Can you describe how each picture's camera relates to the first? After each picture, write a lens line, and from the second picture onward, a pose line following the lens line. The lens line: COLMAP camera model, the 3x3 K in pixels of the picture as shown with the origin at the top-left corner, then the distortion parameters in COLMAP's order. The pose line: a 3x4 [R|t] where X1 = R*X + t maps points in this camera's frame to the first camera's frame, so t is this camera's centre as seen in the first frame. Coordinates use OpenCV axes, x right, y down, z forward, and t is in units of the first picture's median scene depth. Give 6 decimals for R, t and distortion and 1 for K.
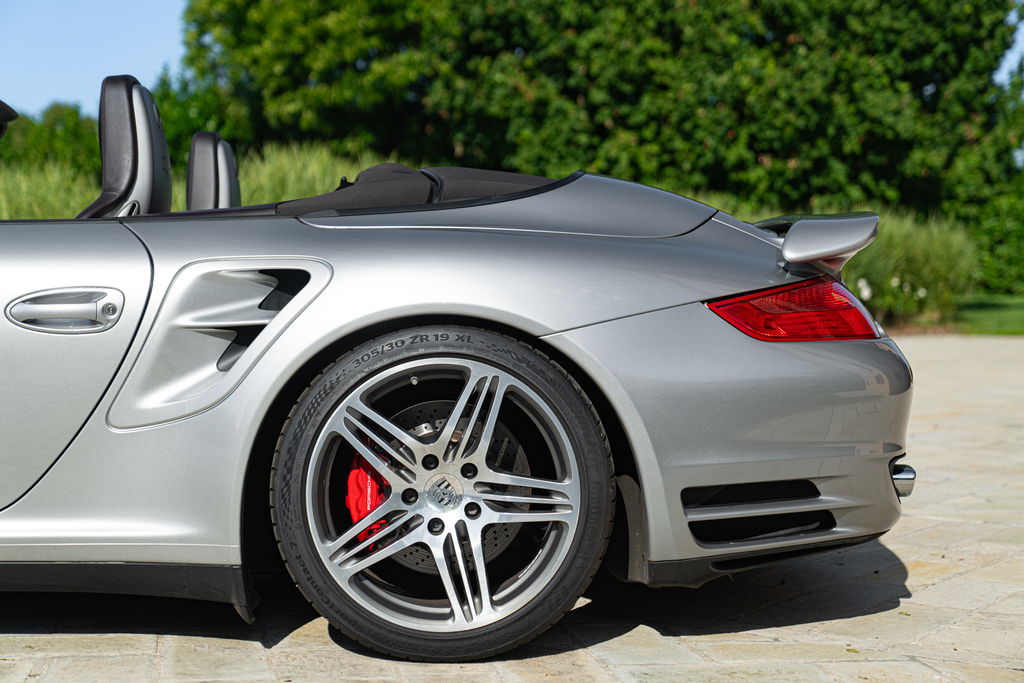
lens RADIAL K [[1790.1, 0, 512.3], [0, 1790.1, 346.2], [0, 0, 1]] dist [0.129762, 0.000000]
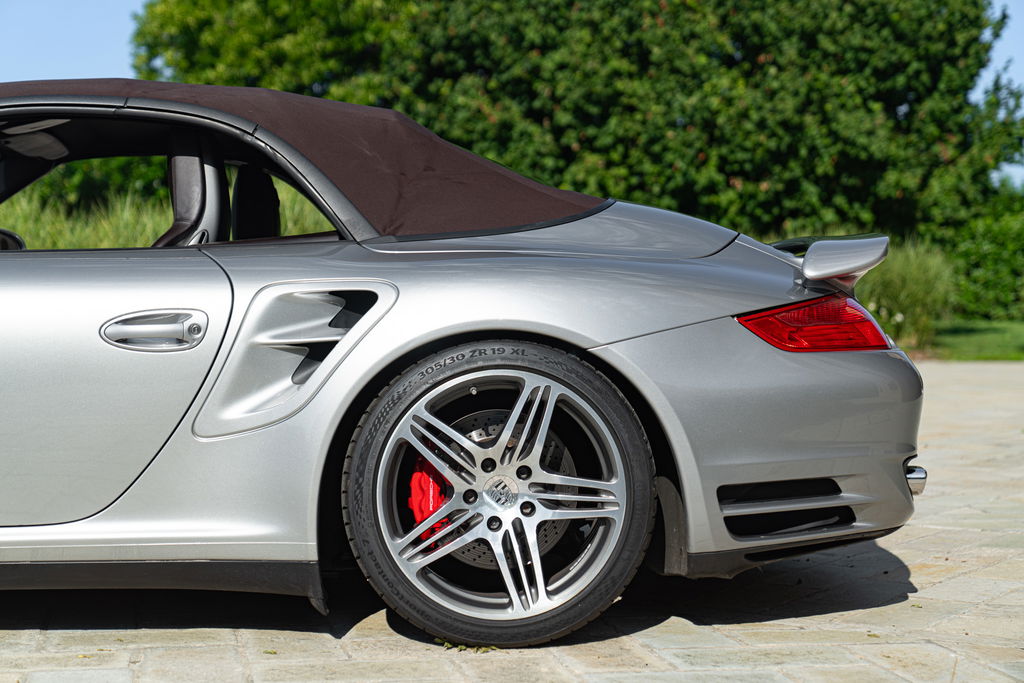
lens RADIAL K [[1875.3, 0, 511.8], [0, 1875.3, 336.7], [0, 0, 1]] dist [0.152275, 0.000000]
pose [[0.999680, -0.010874, 0.022837, -0.049873], [0.011384, 0.999686, -0.022315, 0.010498], [-0.022587, 0.022568, 0.999490, -0.131165]]
